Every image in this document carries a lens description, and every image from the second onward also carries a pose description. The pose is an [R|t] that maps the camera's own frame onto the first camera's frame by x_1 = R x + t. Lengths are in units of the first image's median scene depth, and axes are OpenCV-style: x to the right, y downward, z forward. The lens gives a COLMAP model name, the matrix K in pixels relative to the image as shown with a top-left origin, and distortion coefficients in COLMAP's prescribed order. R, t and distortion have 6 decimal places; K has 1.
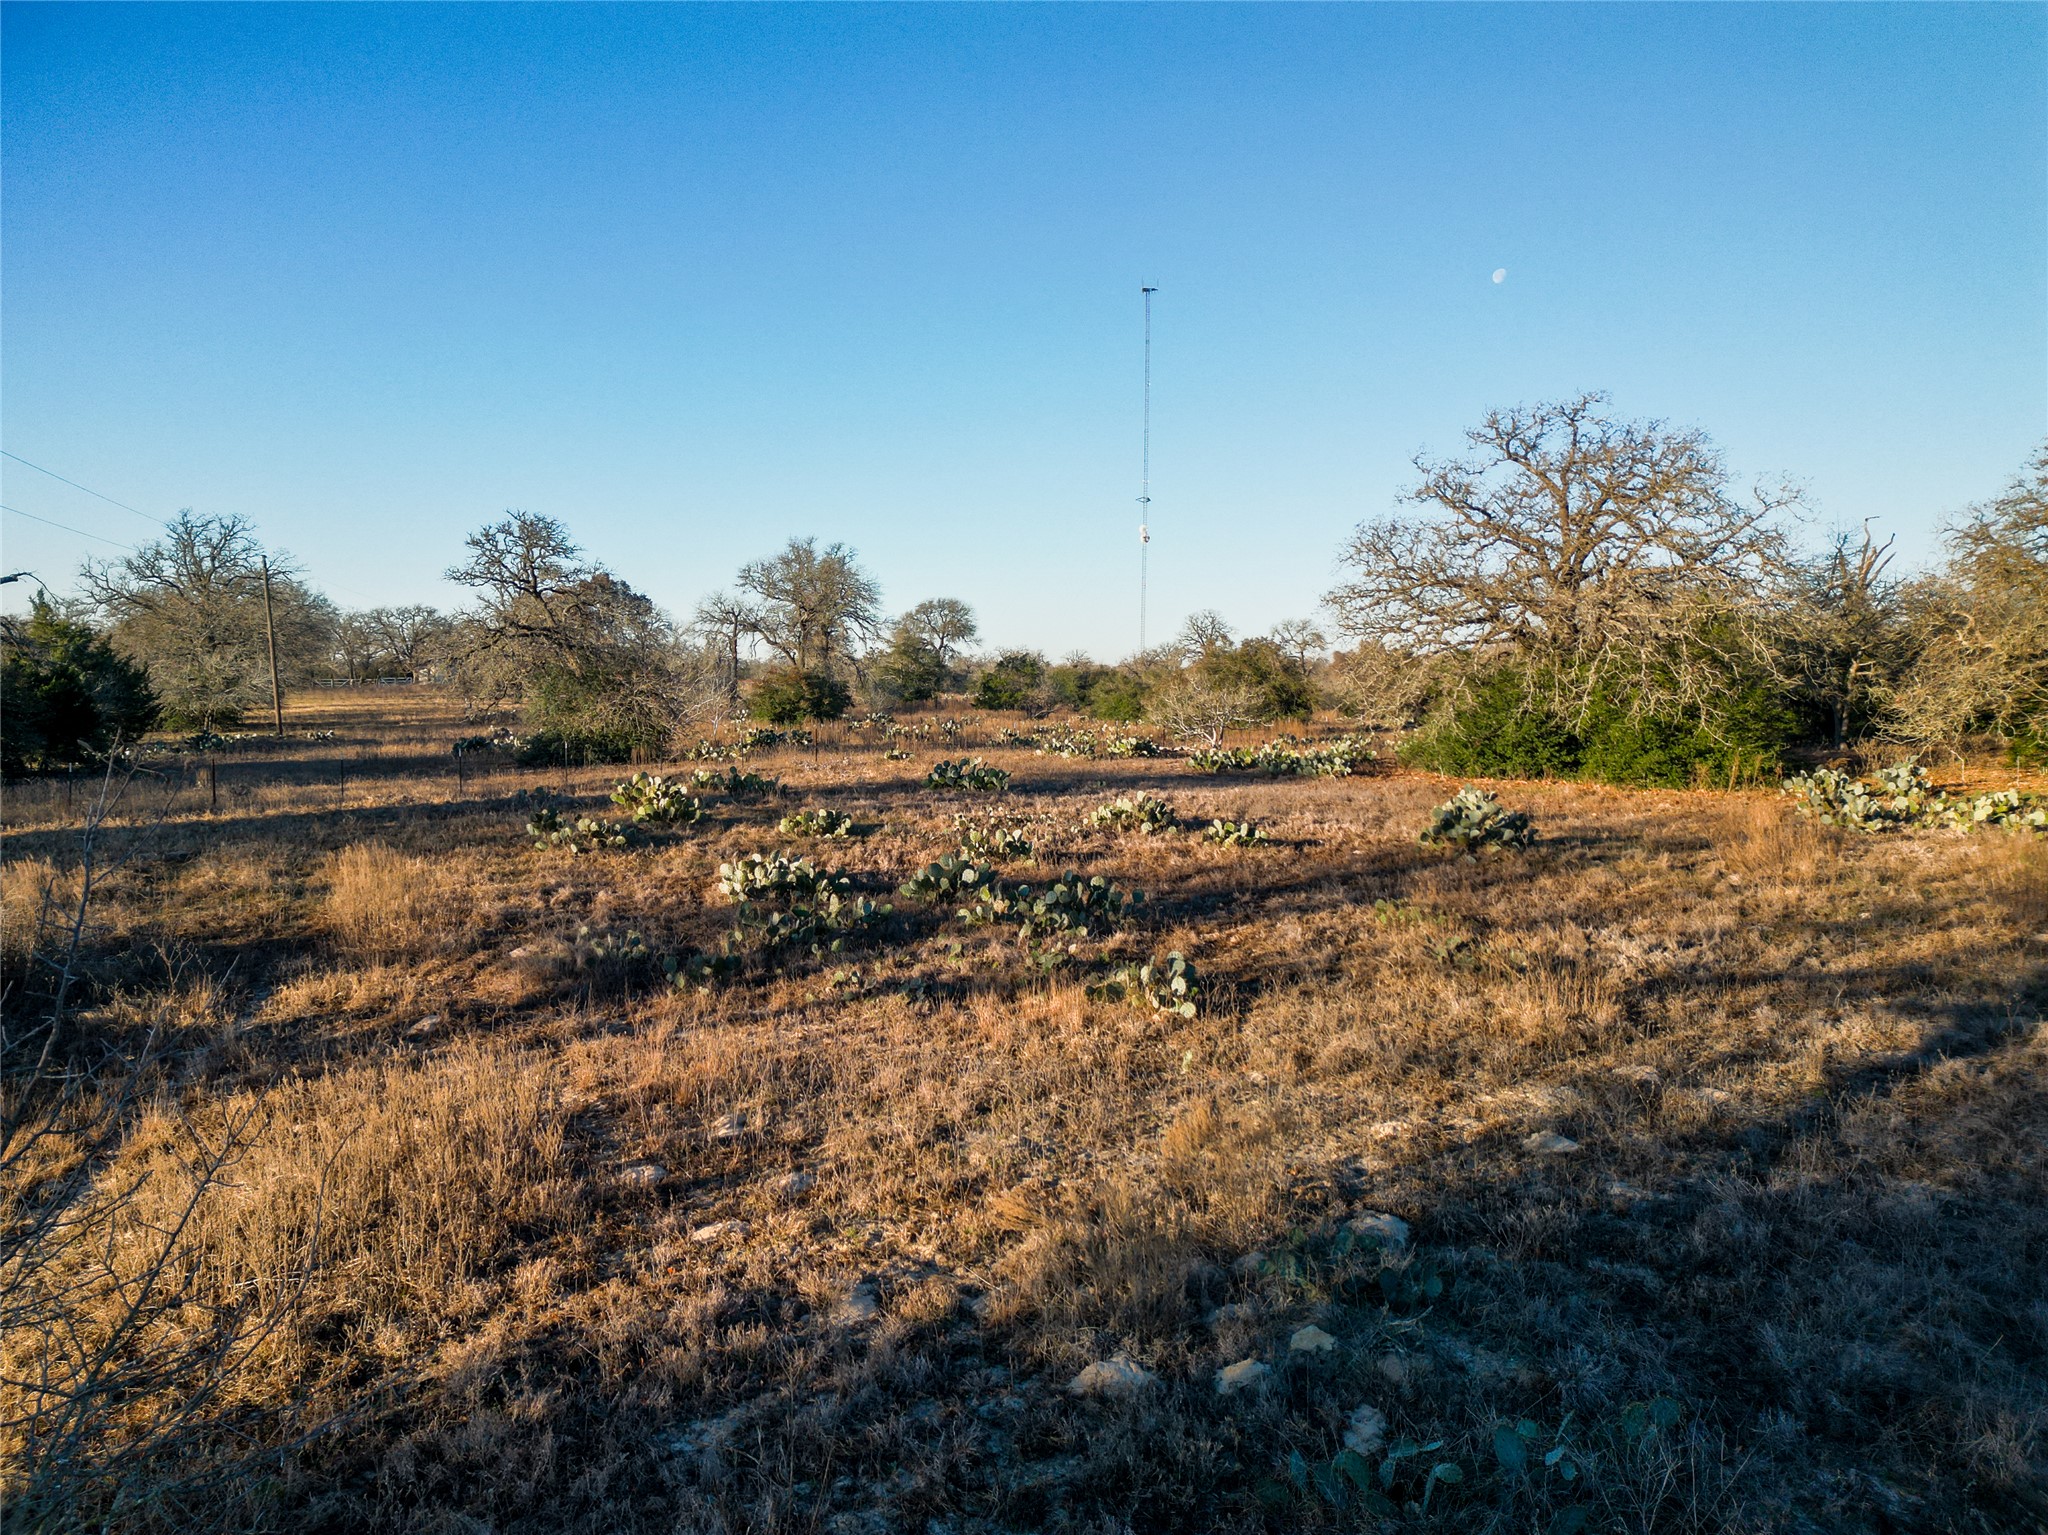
lens RADIAL K [[1419.6, 0, 1026.1], [0, 1419.6, 765.7], [0, 0, 1]] dist [0.078605, -0.075075]
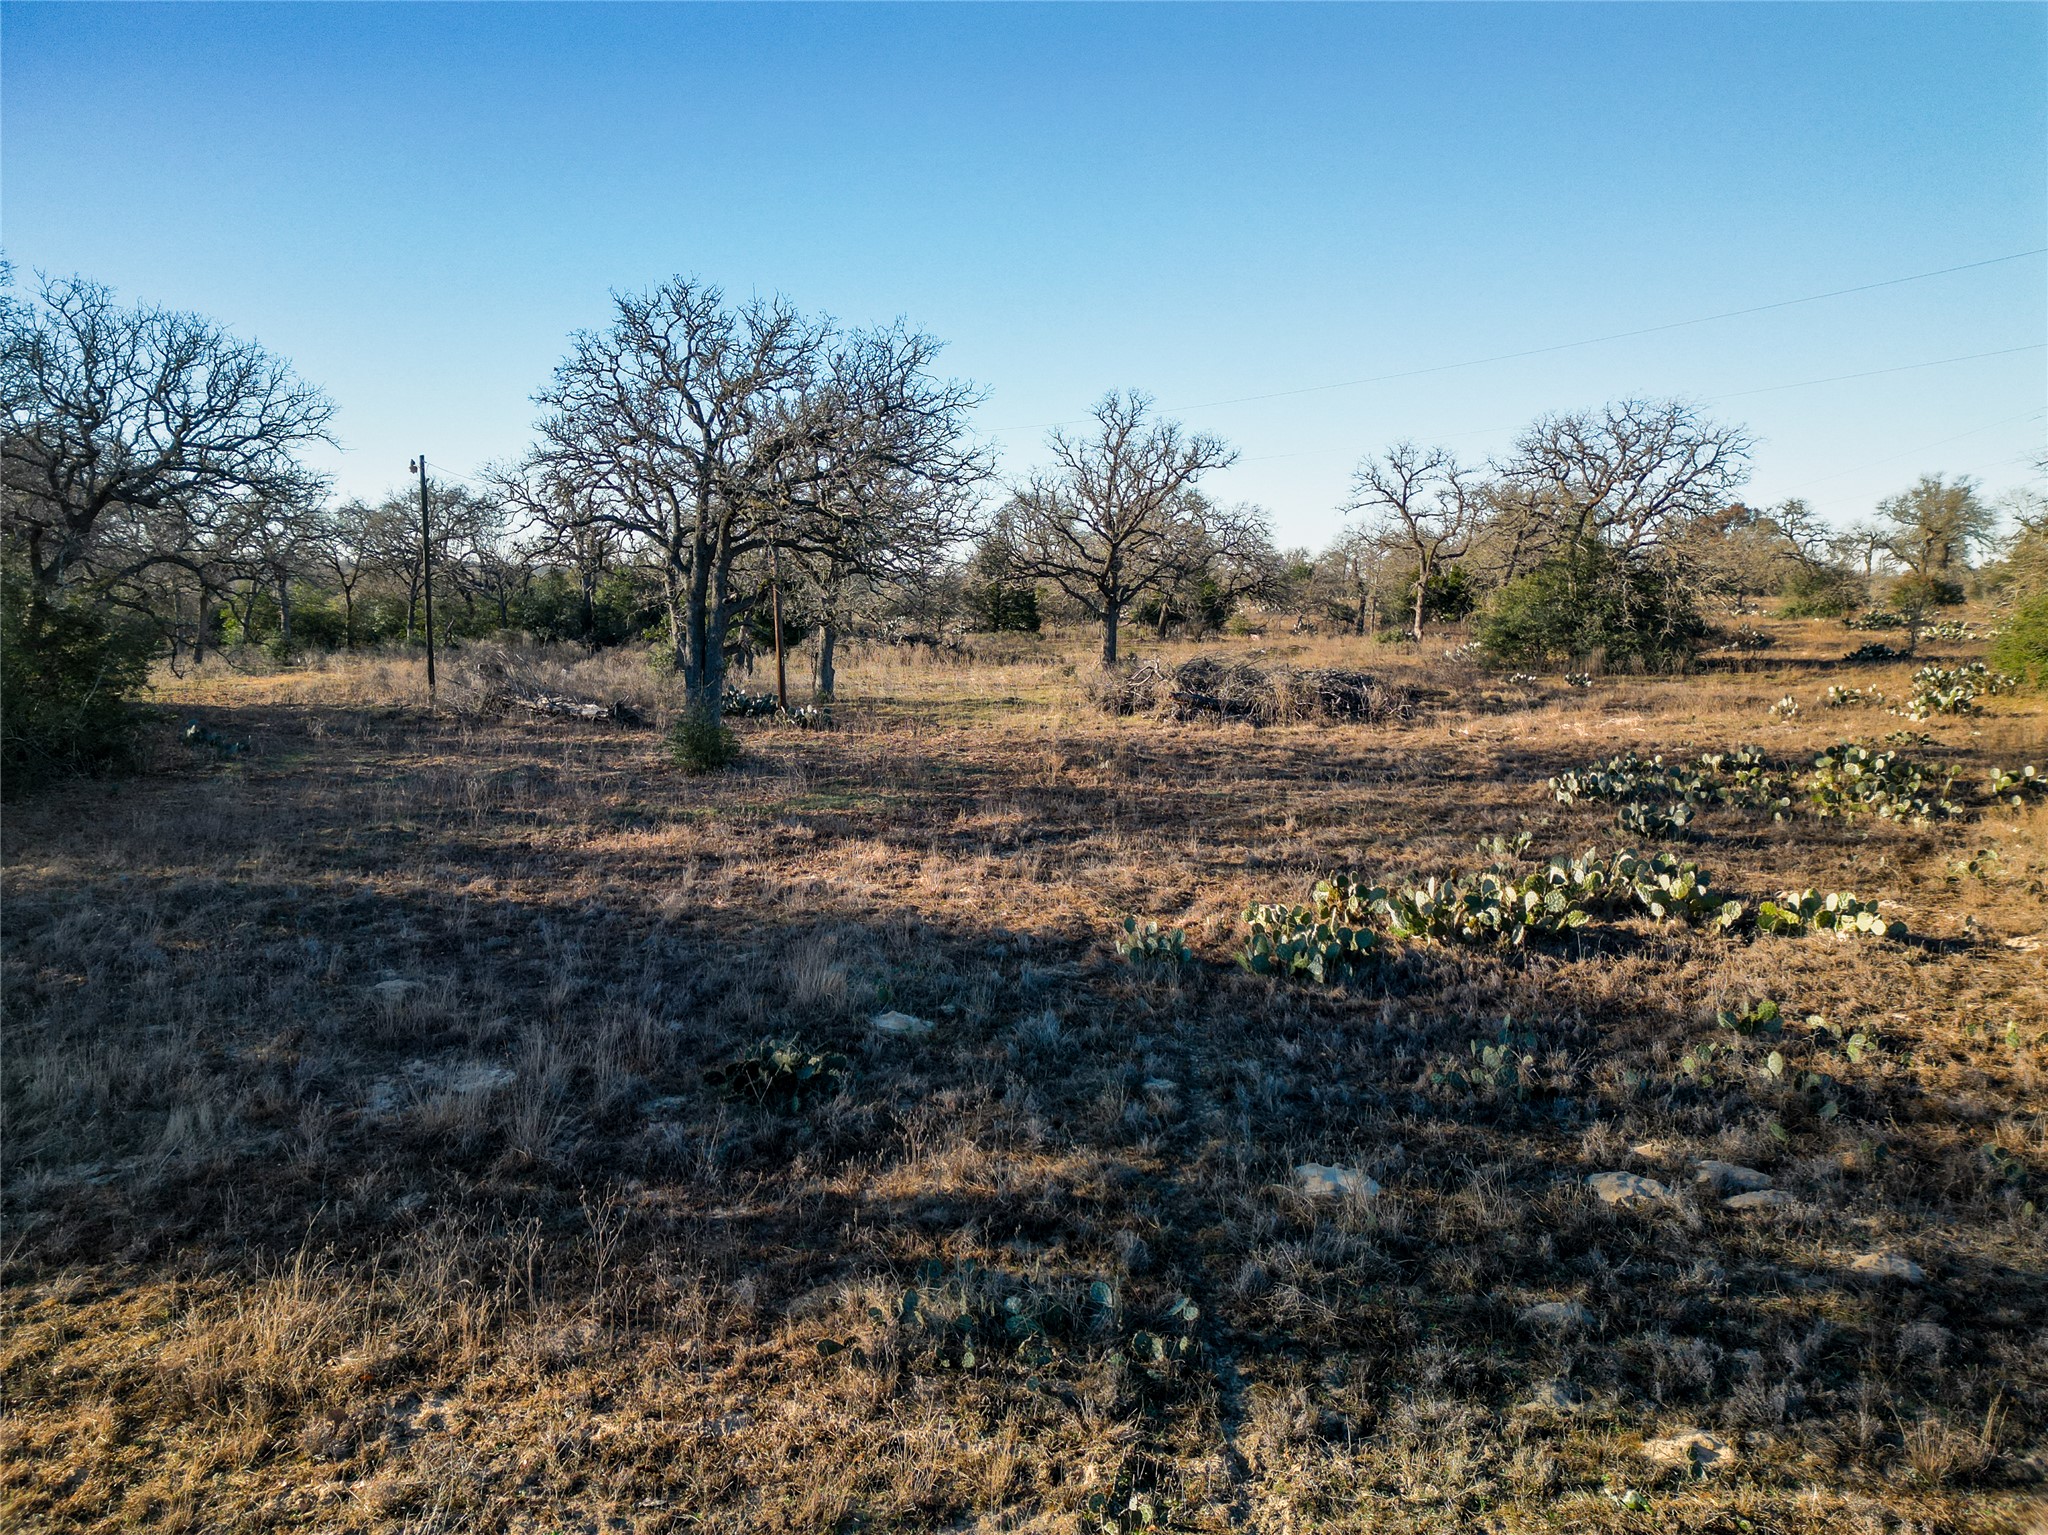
lens RADIAL K [[1419.6, 0, 1029.0], [0, 1419.6, 770.3], [0, 0, 1]] dist [0.078605, -0.075075]
pose [[0.771246, 0.086564, -0.630624, 0.063375], [-0.048713, 0.995831, 0.077119, 0.047177], [0.634671, -0.028758, 0.772248, -0.554966]]
